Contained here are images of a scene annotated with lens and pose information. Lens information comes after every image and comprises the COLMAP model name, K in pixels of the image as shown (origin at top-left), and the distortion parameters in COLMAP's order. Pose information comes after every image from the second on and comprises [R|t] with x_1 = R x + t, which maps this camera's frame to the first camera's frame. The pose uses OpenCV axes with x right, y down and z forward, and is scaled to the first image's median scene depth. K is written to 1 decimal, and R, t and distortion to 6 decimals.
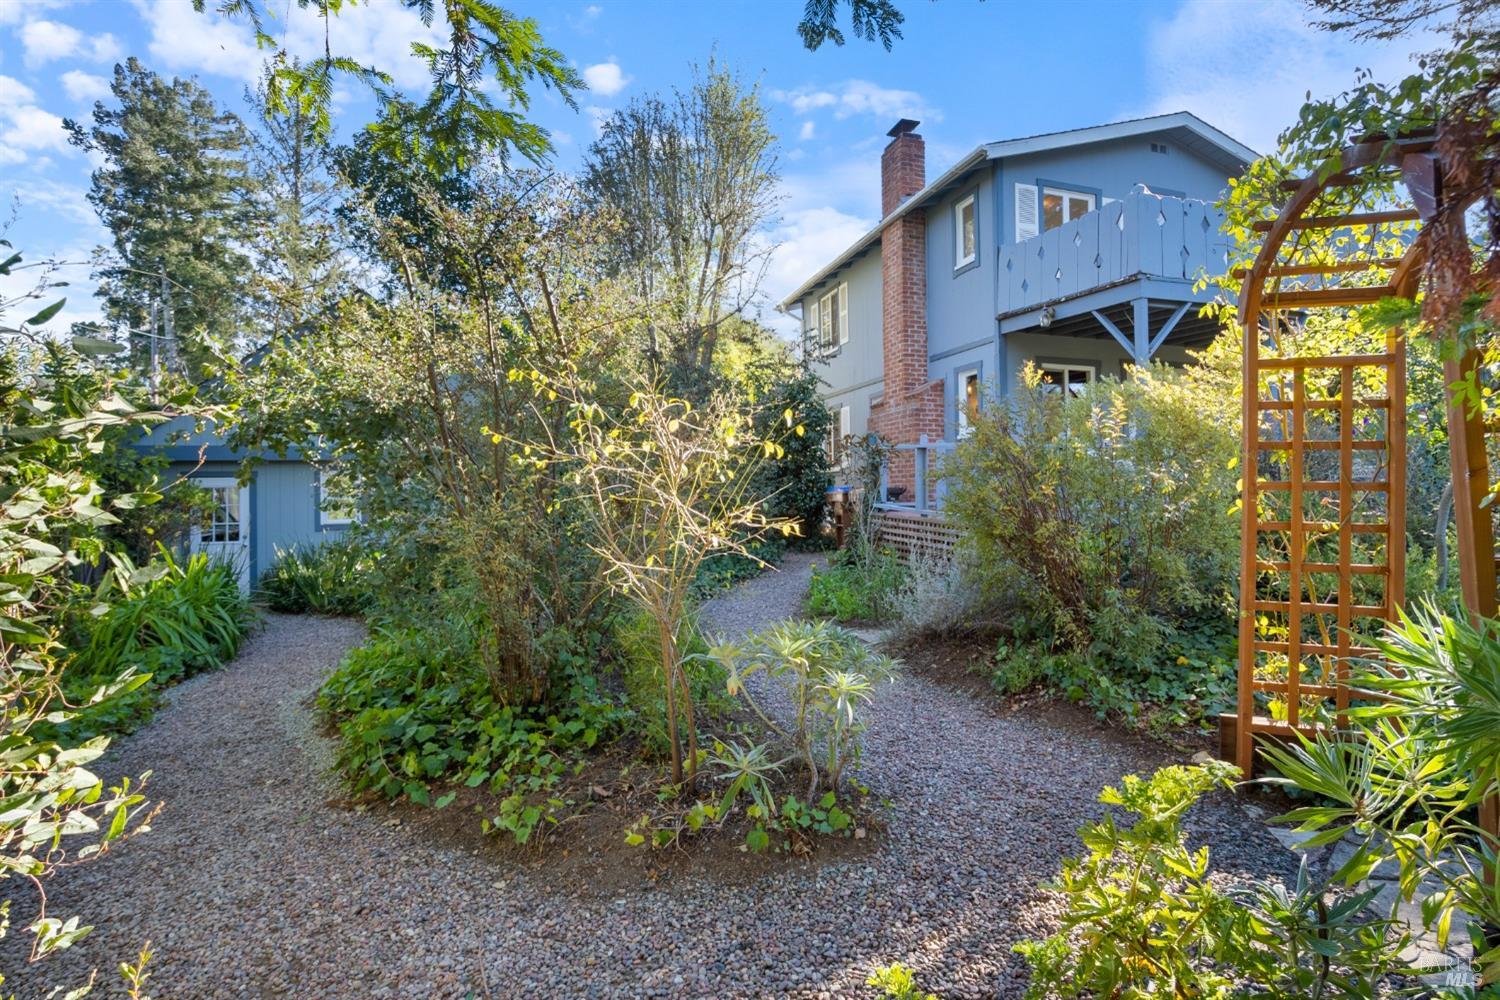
lens RADIAL K [[686.4, 0, 752.0], [0, 686.4, 461.7], [0, 0, 1]] dist [0.001282, 0.000223]
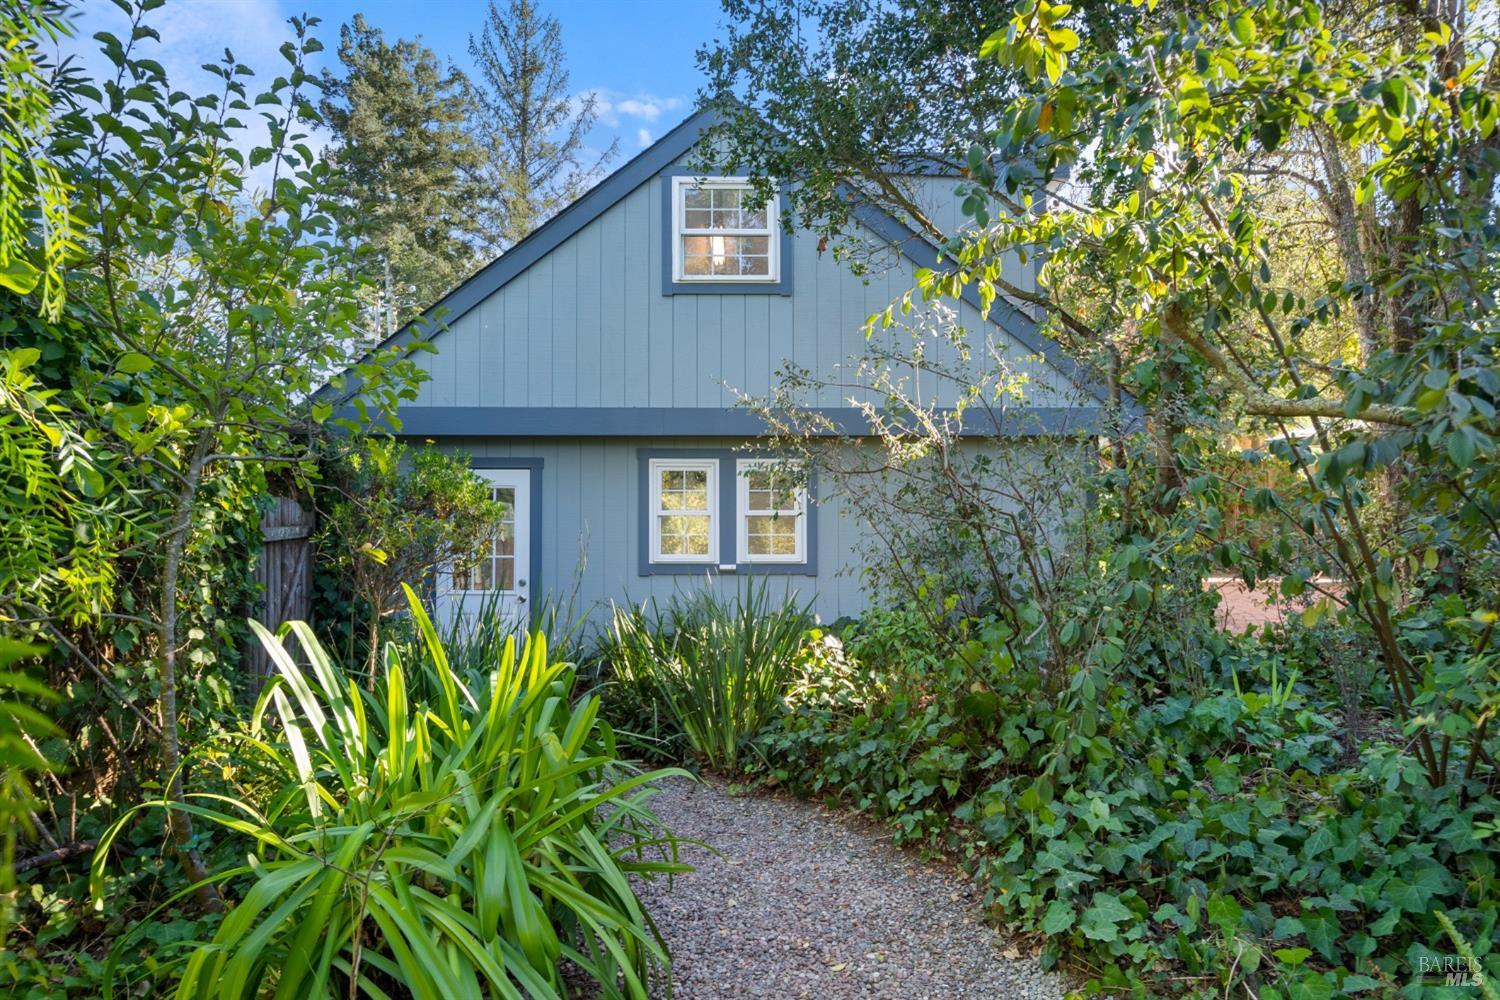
lens RADIAL K [[851.7, 0, 750.0], [0, 851.7, 500.0], [0, 0, 1]] dist [0.002186, 0.000024]
pose [[0.954301, -0.001982, -0.298841, -0.125805], [0.000478, 0.999987, -0.005109, 0.016447], [0.298847, 0.004733, 0.954289, 0.142820]]
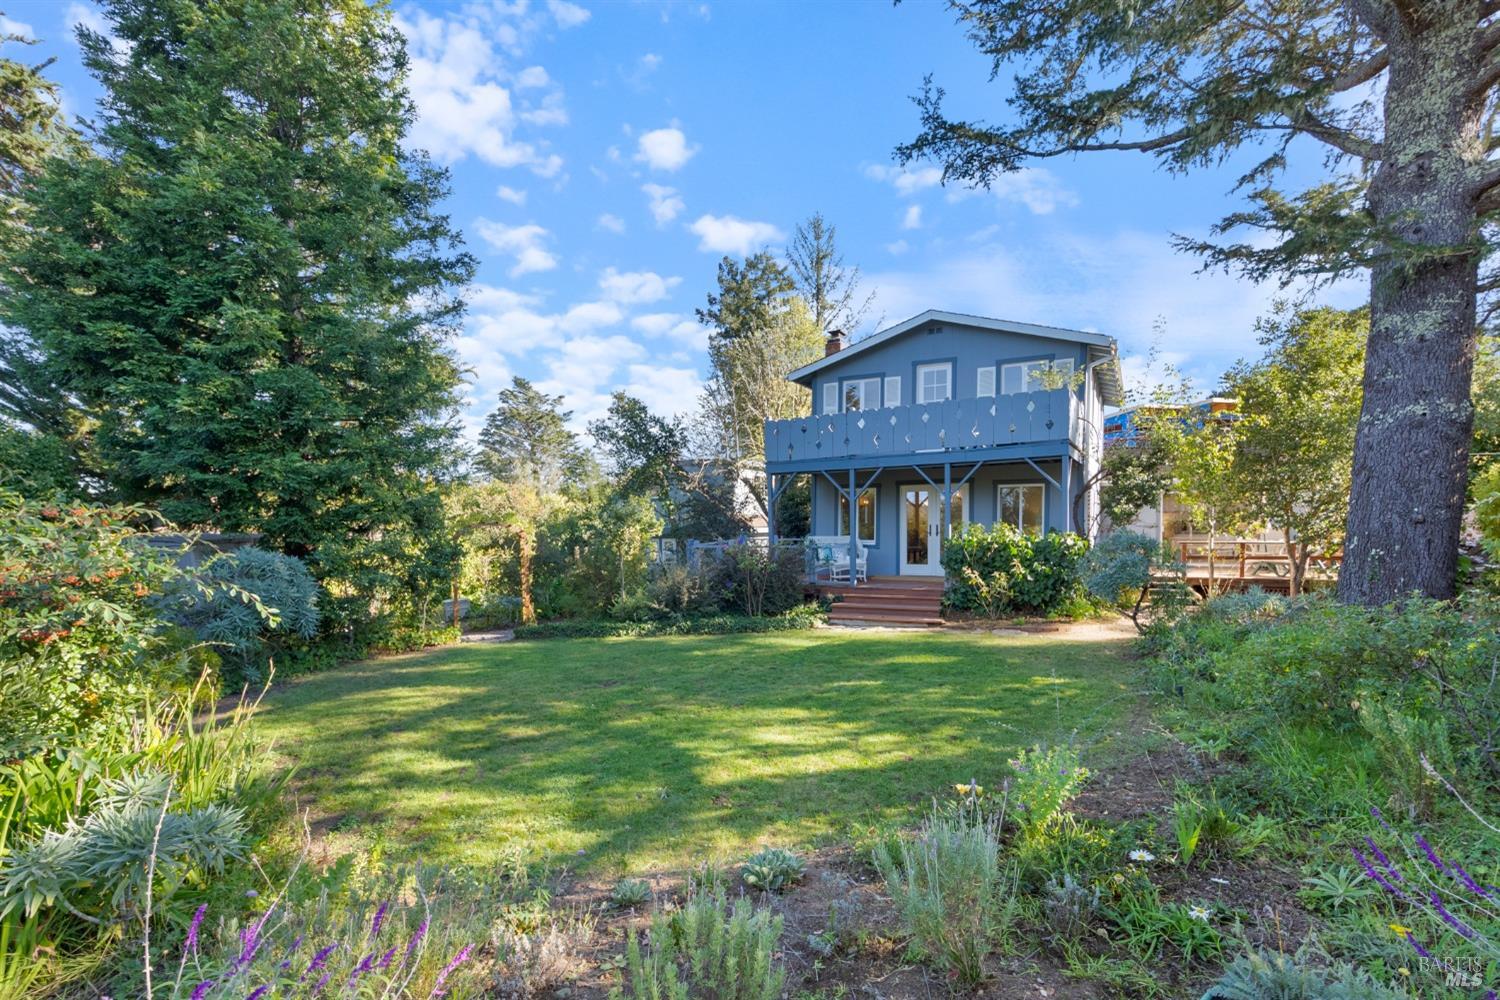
lens RADIAL K [[701.9, 0, 750.0], [0, 701.9, 500.0], [0, 0, 1]] dist [-0.000475, 0.000007]
pose [[0.681286, -0.026885, -0.731523, 0.293130], [0.031847, 0.999468, -0.007072, -0.022278], [0.731324, -0.018479, 0.681780, -0.060133]]
